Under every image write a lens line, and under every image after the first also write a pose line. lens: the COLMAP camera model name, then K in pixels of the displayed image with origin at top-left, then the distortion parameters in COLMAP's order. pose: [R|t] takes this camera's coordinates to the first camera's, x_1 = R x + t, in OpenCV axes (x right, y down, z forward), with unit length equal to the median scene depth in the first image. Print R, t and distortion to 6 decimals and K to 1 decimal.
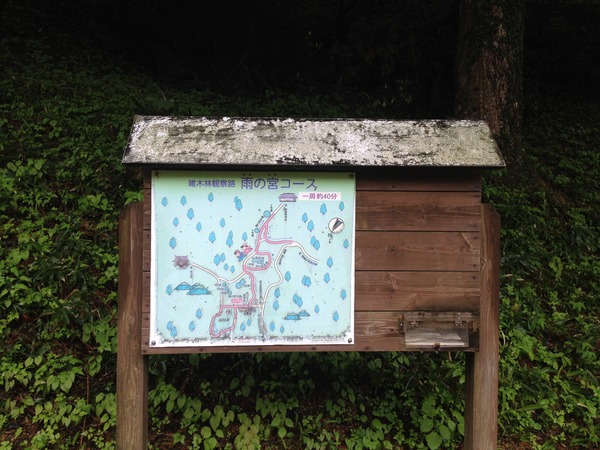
lens RADIAL K [[632.9, 0, 336.4], [0, 632.9, 225.7], [0, 0, 1]] dist [0.166270, -0.315906]
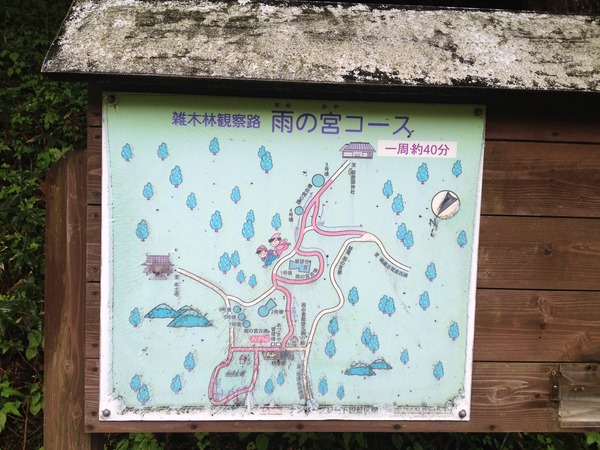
lens RADIAL K [[632.9, 0, 336.4], [0, 632.9, 225.7], [0, 0, 1]] dist [0.166270, -0.315906]
pose [[0.999729, 0.023220, -0.001657, -0.092083], [-0.023102, 0.998359, 0.052398, -0.008640], [0.002871, -0.052346, 0.998625, 0.460590]]
